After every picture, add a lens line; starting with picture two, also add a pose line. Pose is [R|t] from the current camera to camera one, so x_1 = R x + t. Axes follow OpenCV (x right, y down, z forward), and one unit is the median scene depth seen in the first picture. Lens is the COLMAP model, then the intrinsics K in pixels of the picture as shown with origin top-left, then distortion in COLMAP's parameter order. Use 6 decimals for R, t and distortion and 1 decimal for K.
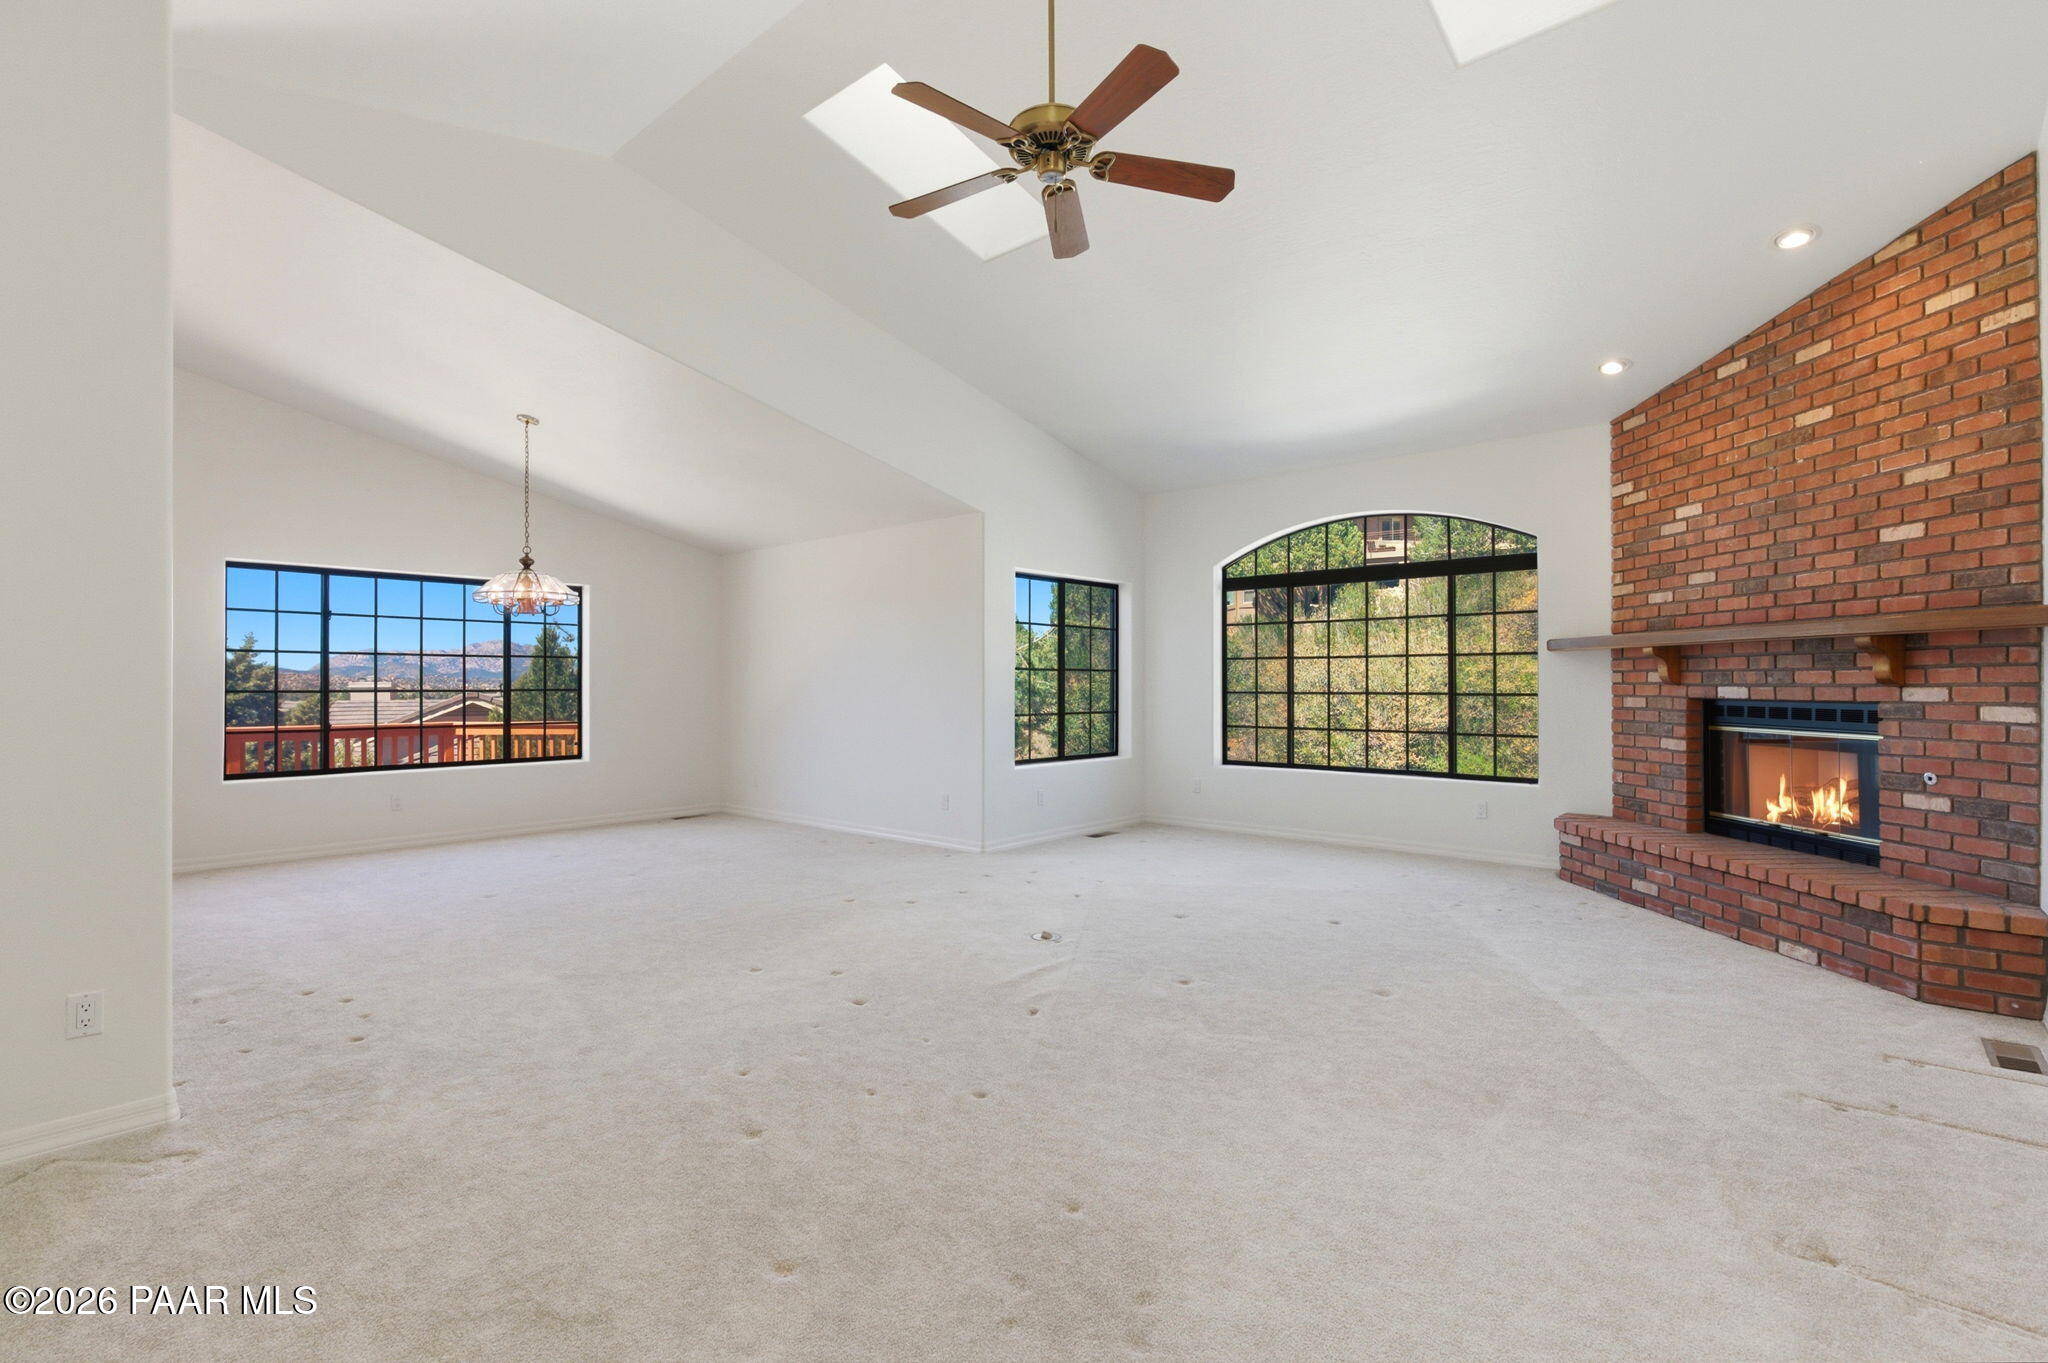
lens RADIAL K [[948.0, 0, 1026.4], [0, 948.0, 690.2], [0, 0, 1]] dist [-0.000041, -0.001155]
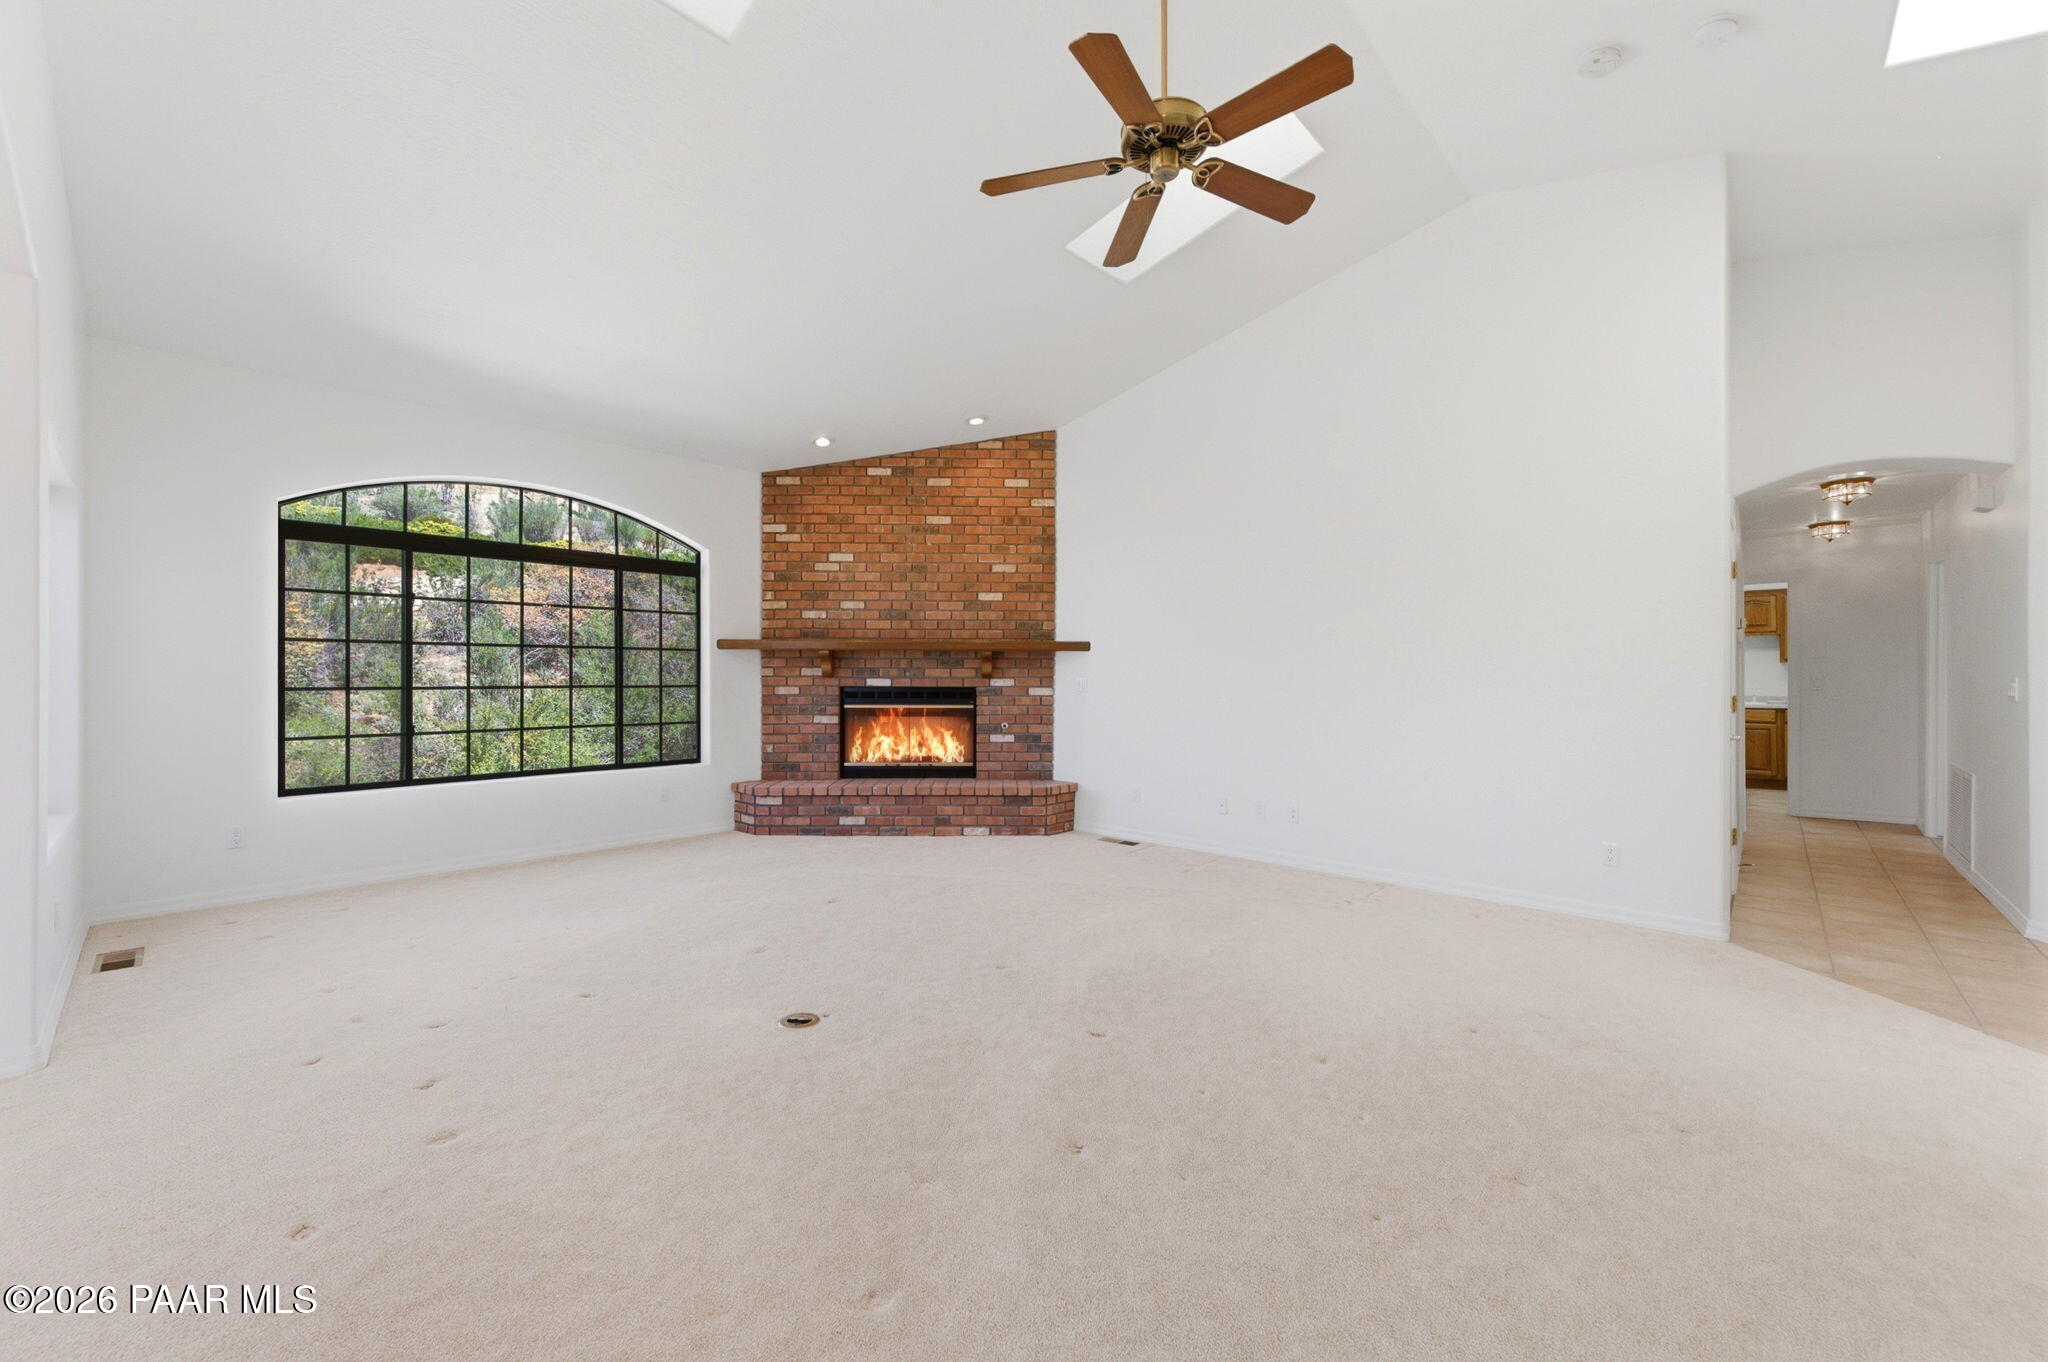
lens RADIAL K [[801.7, 0, 1036.6], [0, 801.7, 677.9], [0, 0, 1]] dist [0.001803, 0.000021]
pose [[0.028311, -0.004256, 0.999590, -0.563421], [0.005526, 0.999976, 0.004101, -0.008848], [-0.999584, 0.005408, 0.028334, 0.727726]]
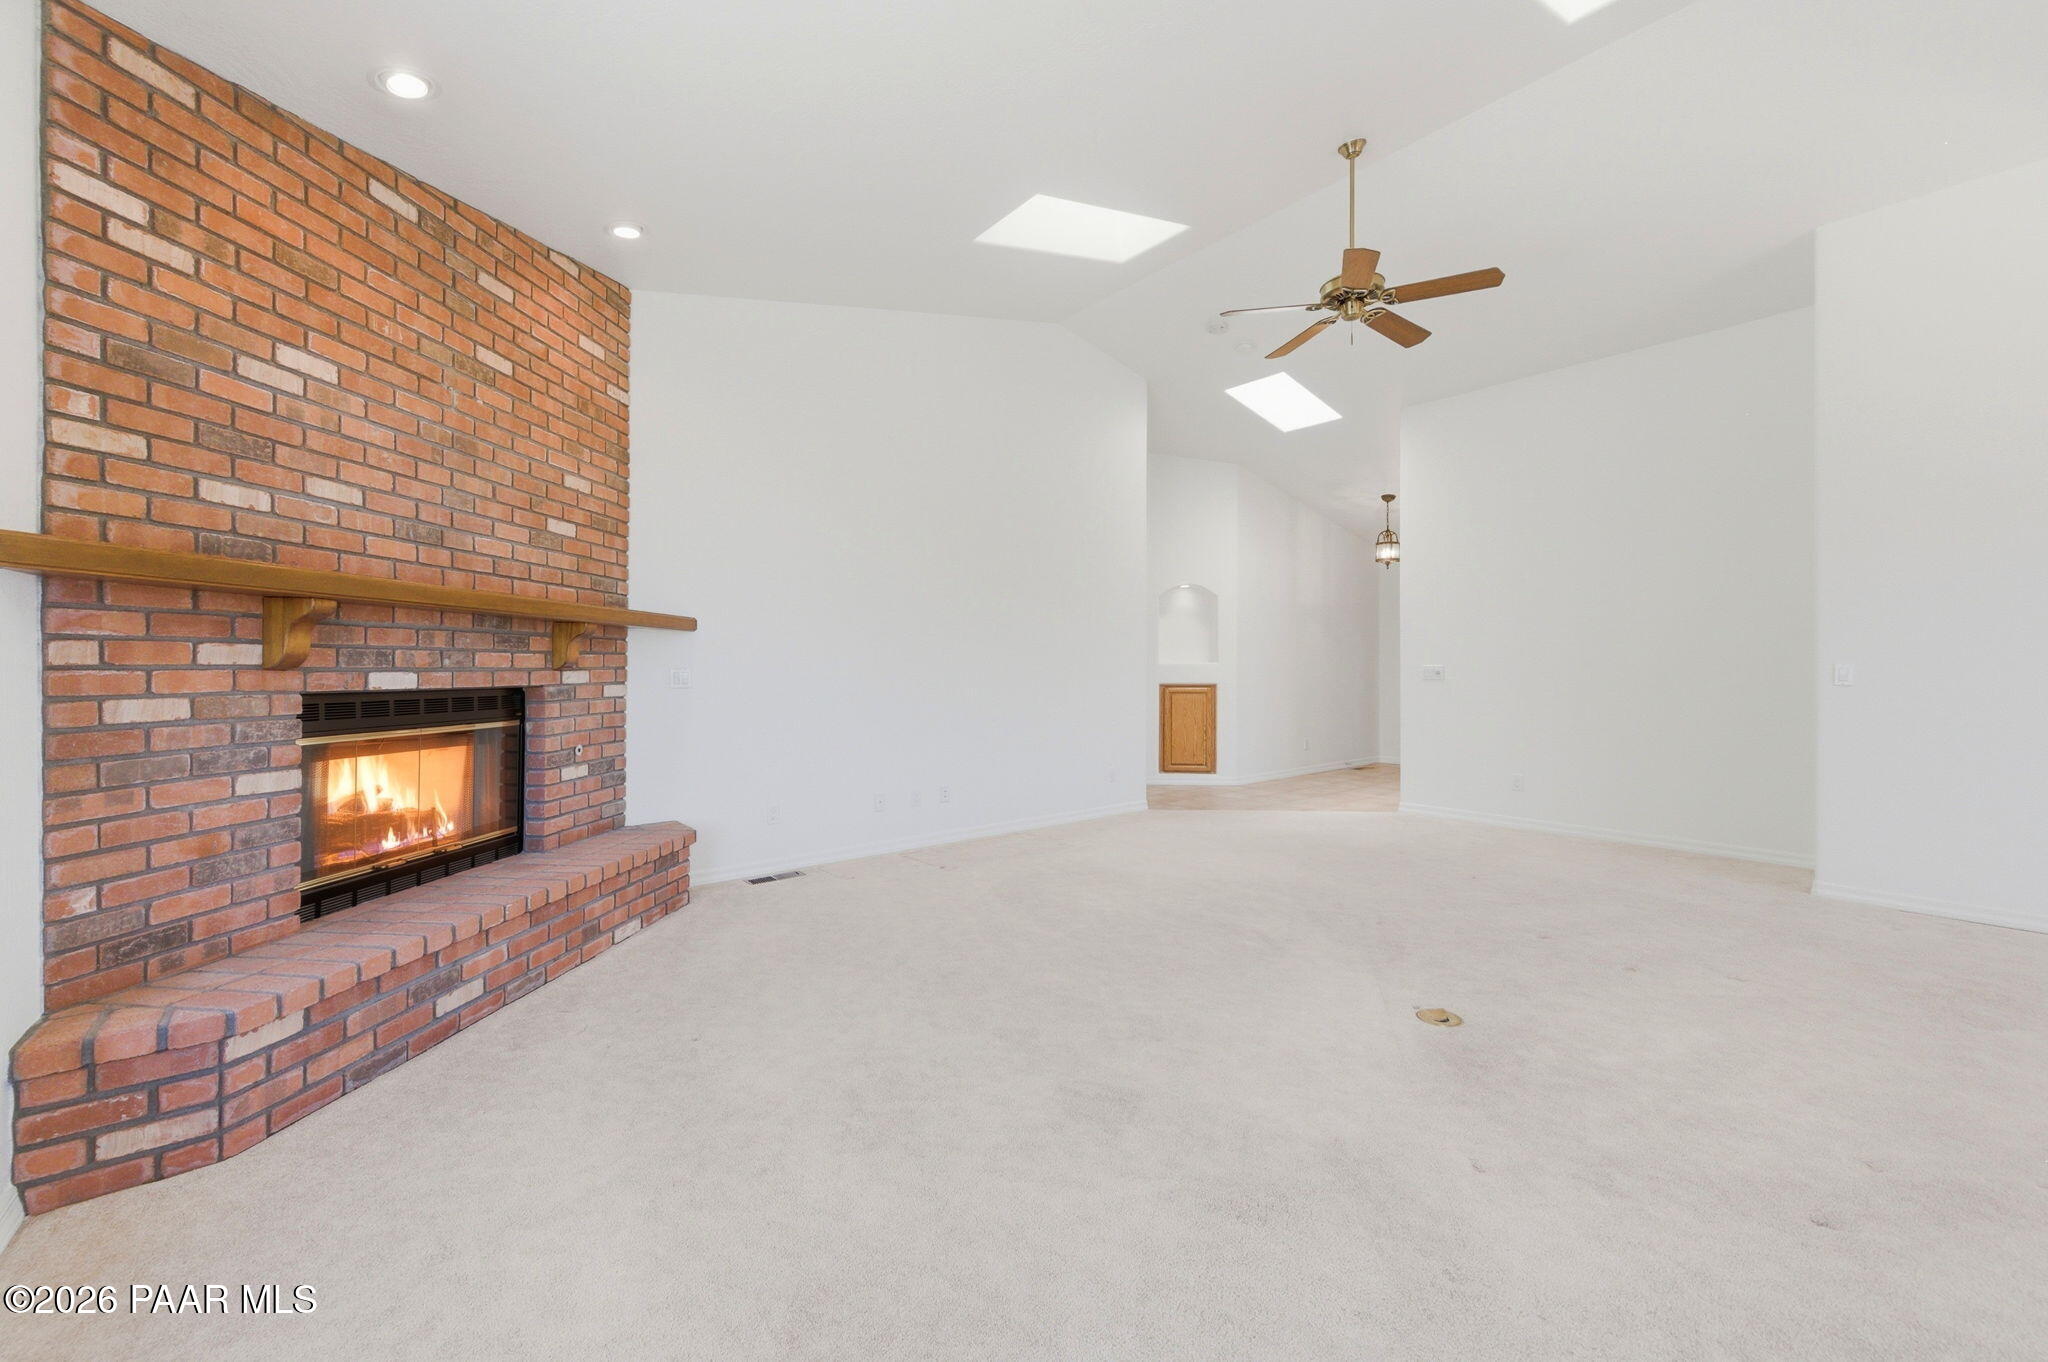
lens RADIAL K [[801.7, 0, 987.7], [0, 801.7, 675.2], [0, 0, 1]] dist [0.001803, 0.000021]
pose [[-0.977645, 0.005353, 0.210196, 0.216882], [0.008776, 0.999844, 0.015357, -0.006685], [-0.210081, 0.016858, -0.977539, 1.513232]]
